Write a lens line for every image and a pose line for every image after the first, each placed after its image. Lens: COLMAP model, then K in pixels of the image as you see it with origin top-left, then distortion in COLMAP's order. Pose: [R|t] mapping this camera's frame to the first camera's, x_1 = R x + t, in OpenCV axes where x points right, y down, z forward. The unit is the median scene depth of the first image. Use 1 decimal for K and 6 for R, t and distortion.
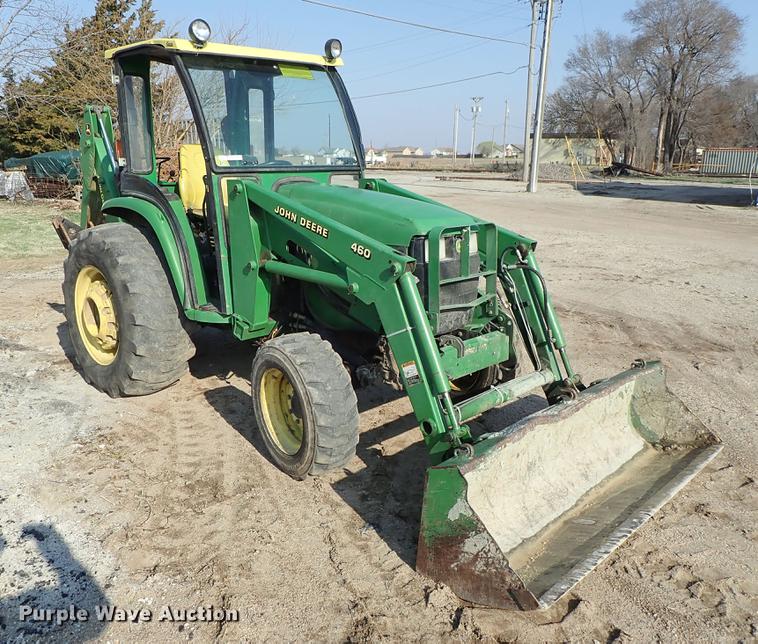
lens RADIAL K [[652.0, 0, 368.4], [0, 652.0, 323.7], [0, 0, 1]] dist [-0.013844, -0.009851]
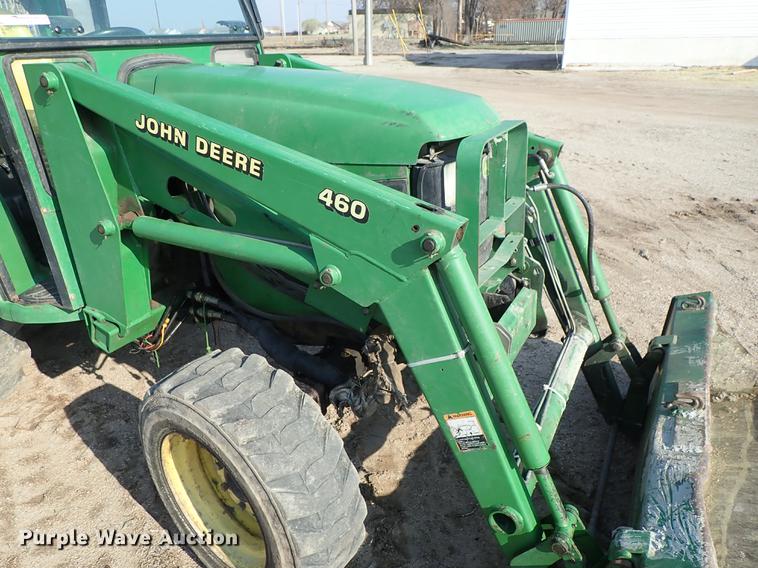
lens RADIAL K [[568.9, 0, 379.0], [0, 568.9, 284.0], [0, 0, 1]] dist [0.002541, -0.003607]
pose [[0.961144, -0.134282, 0.241185, -0.078062], [0.093358, 0.980349, 0.173780, -0.101370], [-0.259781, -0.144511, 0.954793, 0.466562]]
